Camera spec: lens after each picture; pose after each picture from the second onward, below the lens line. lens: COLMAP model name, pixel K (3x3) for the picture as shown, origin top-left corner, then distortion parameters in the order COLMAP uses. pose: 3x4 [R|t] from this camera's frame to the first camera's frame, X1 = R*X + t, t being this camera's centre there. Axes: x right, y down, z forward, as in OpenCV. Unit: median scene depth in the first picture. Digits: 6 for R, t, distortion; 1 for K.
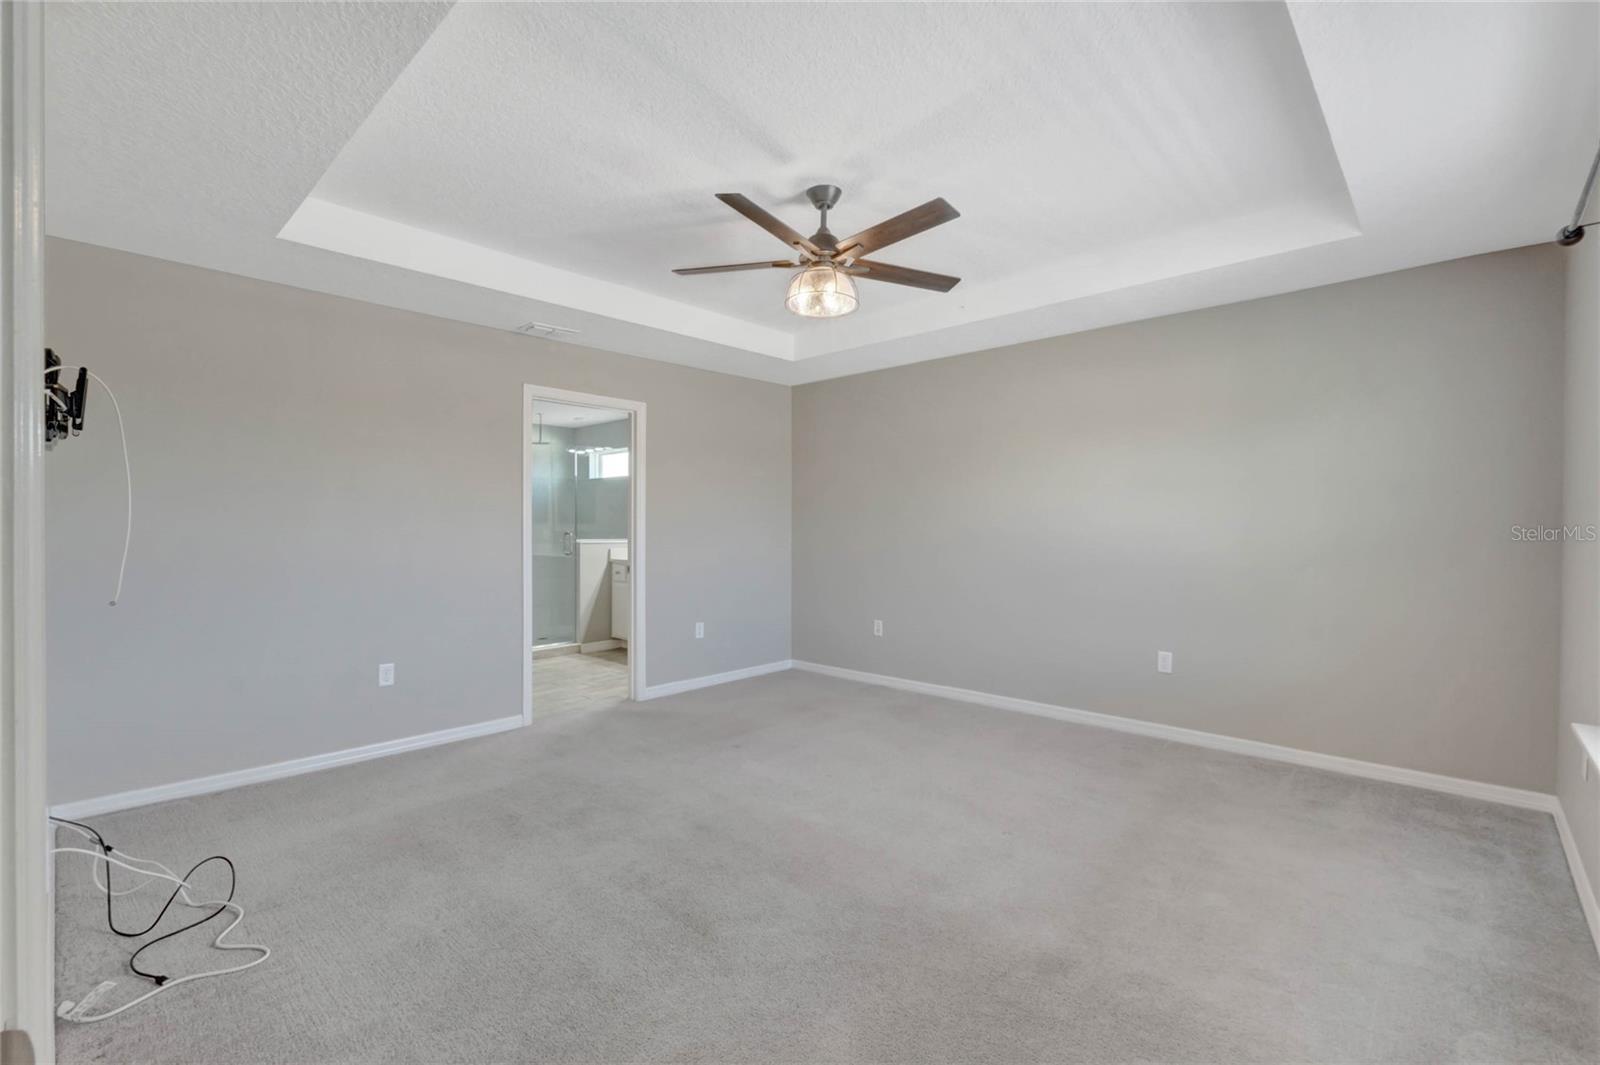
lens RADIAL K [[696.2, 0, 800.0], [0, 696.2, 532.5], [0, 0, 1]] dist [-0.001827, -0.000086]
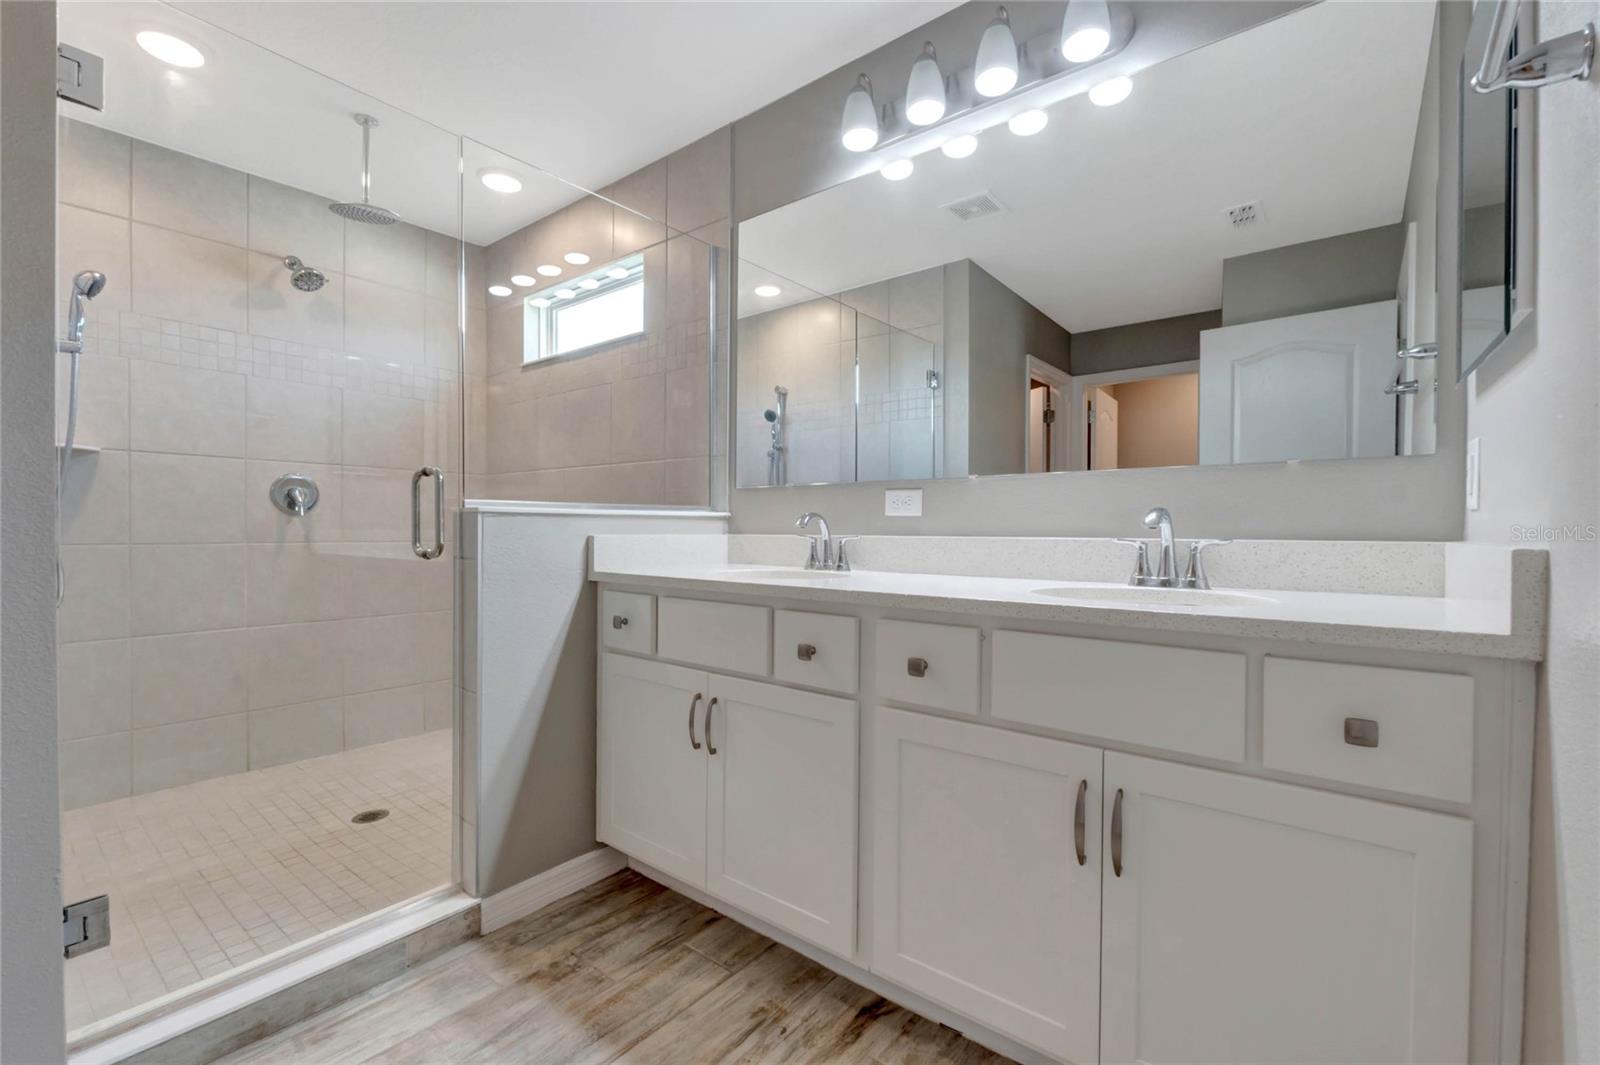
lens RADIAL K [[696.2, 0, 800.0], [0, 696.2, 532.5], [0, 0, 1]] dist [-0.001827, -0.000086]
pose [[0.997670, -0.000151, 0.068231, -0.208967], [-0.000093, 0.999994, 0.003574, 0.021138], [-0.068231, -0.003572, 0.997663, 0.716628]]
